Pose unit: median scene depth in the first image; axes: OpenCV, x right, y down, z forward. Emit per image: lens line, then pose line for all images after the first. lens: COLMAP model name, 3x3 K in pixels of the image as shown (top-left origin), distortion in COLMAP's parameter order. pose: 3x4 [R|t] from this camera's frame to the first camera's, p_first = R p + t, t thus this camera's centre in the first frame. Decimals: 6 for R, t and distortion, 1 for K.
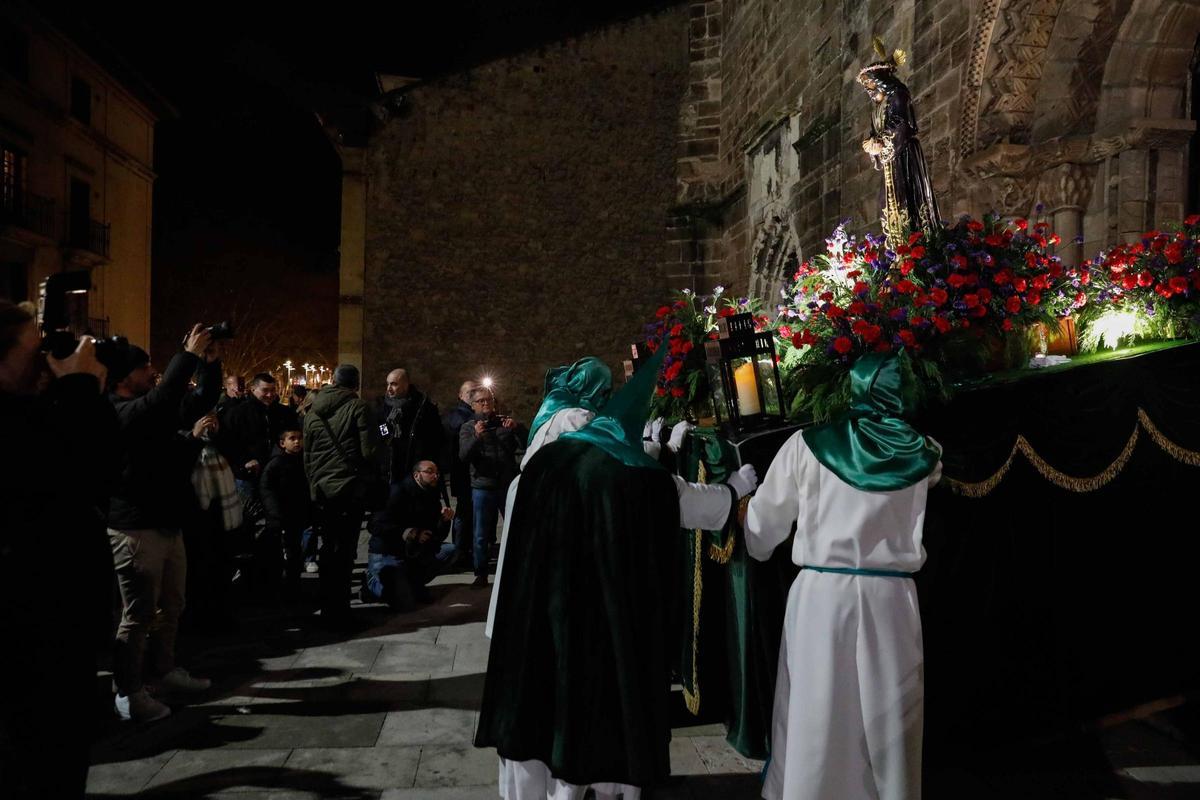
lens RADIAL K [[1624.9, 0, 600.0], [0, 1624.9, 400.0], [0, 0, 1]] dist [0.017222, 0.010392]
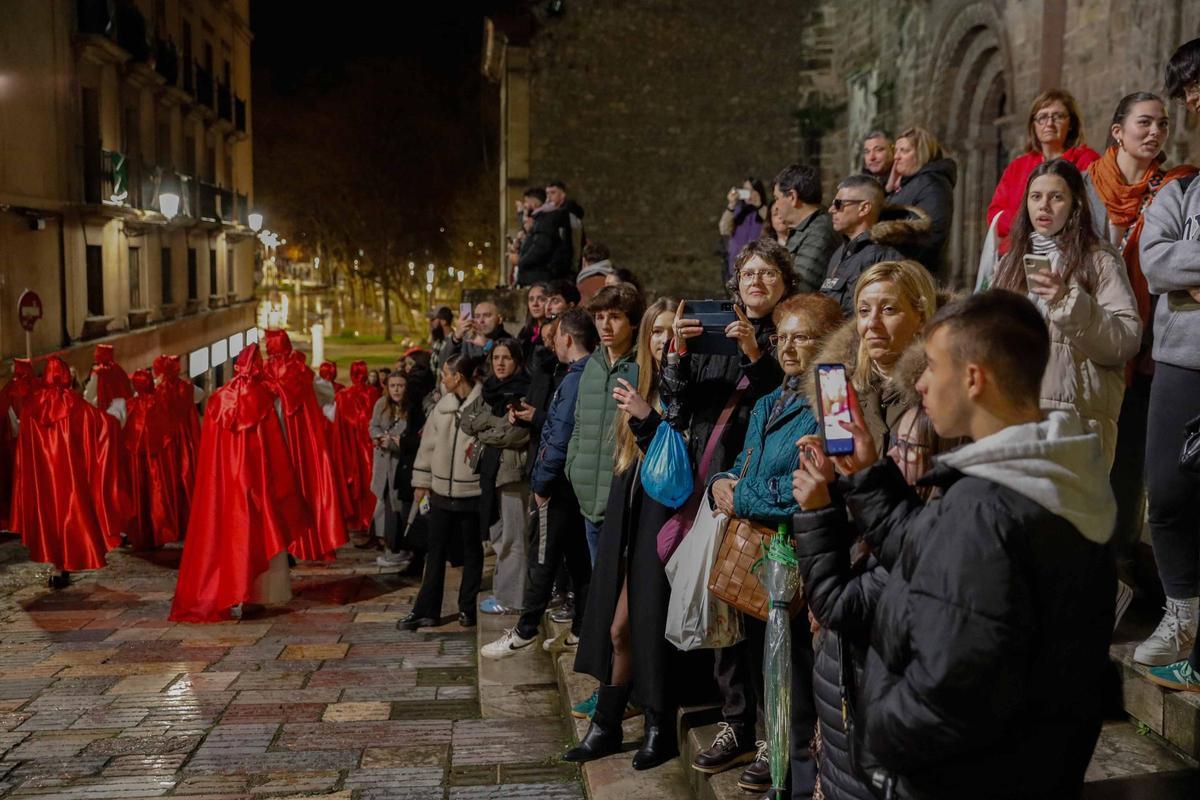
lens RADIAL K [[1624.9, 0, 600.0], [0, 1624.9, 400.0], [0, 0, 1]] dist [0.017222, 0.010392]
pose [[0.997099, 0.005223, -0.075939, -0.009846], [0.000745, 0.996926, 0.078342, 0.006101], [0.076115, -0.078171, 0.994030, -0.294981]]
